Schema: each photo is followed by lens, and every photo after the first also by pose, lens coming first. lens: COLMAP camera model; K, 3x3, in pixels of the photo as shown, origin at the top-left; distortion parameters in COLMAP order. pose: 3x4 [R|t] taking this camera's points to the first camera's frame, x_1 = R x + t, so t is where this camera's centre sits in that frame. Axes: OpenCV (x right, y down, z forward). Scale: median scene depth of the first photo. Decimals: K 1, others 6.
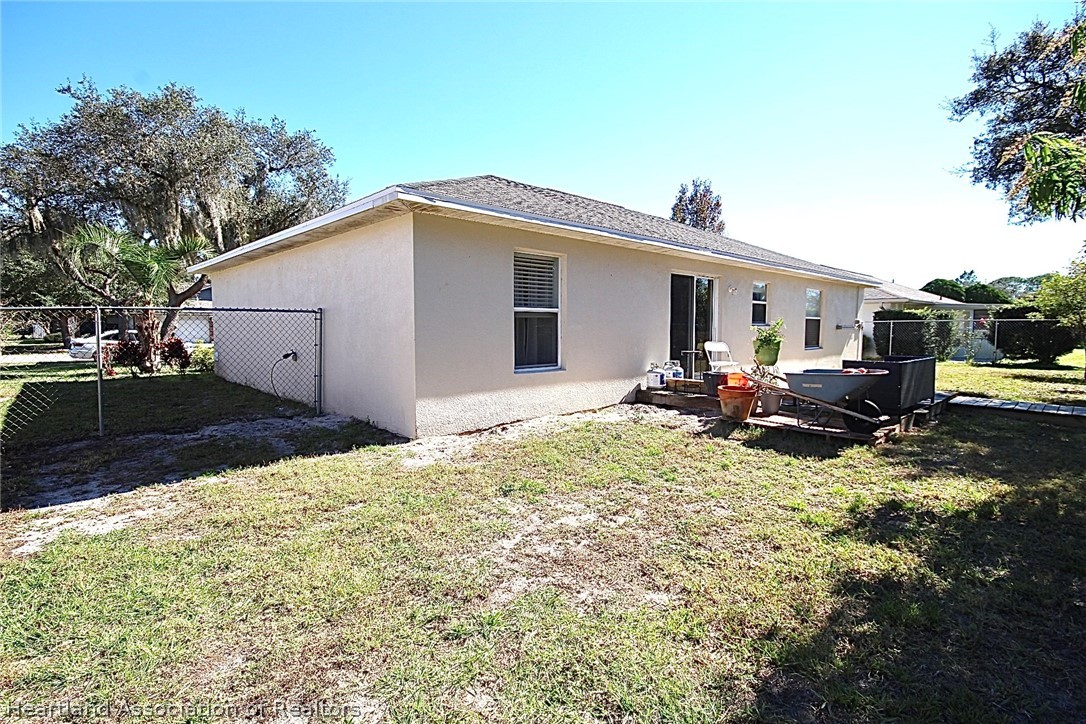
lens RADIAL K [[526.6, 0, 543.0], [0, 526.6, 362.0], [0, 0, 1]] dist [0.000061, 0.000002]
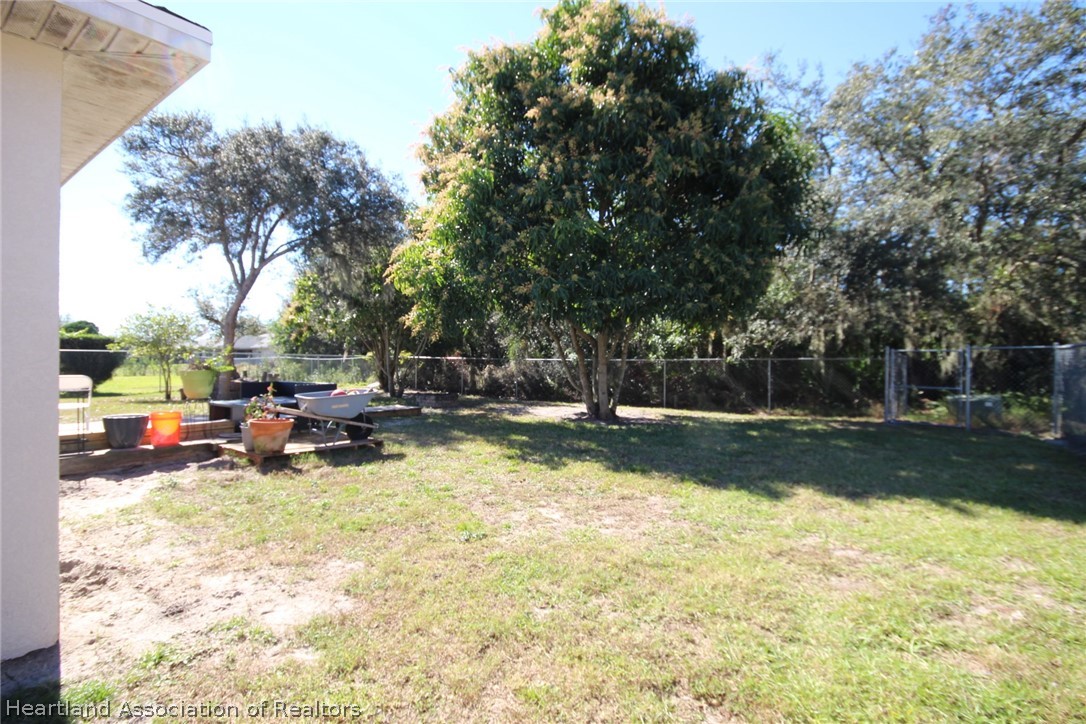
lens RADIAL K [[526.6, 0, 543.0], [0, 526.6, 362.0], [0, 0, 1]] dist [0.000061, 0.000002]
pose [[-0.150863, -0.005158, 0.988541, -1.139203], [0.064960, 0.997773, 0.015120, -0.064669], [-0.986418, 0.066497, -0.150192, 1.198055]]
